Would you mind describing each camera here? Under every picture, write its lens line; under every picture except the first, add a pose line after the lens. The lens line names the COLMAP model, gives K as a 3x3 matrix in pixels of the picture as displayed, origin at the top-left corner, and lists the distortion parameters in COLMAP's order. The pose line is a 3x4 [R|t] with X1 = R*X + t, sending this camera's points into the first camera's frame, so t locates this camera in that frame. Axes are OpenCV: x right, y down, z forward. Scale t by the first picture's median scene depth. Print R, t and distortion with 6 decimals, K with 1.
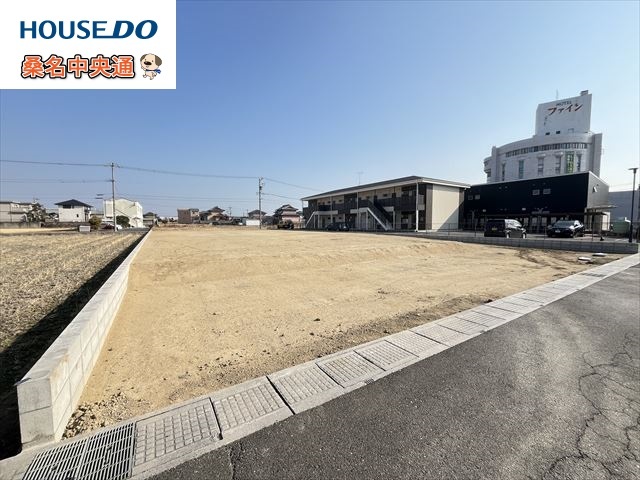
lens RADIAL K [[256.8, 0, 319.4], [0, 256.8, 238.4], [0, 0, 1]] dist [0.000839, 0.000007]
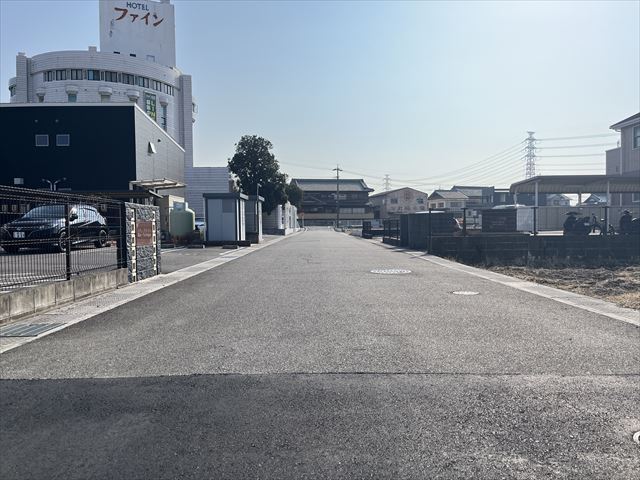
lens RADIAL K [[494.3, 0, 319.9], [0, 494.3, 239.5], [0, 0, 1]] dist [0.012463, 0.003349]
pose [[0.524278, -0.031985, 0.850946, 0.242658], [0.064426, 0.997920, -0.002184, 0.002082], [-0.849106, 0.055968, 0.525248, 0.141283]]
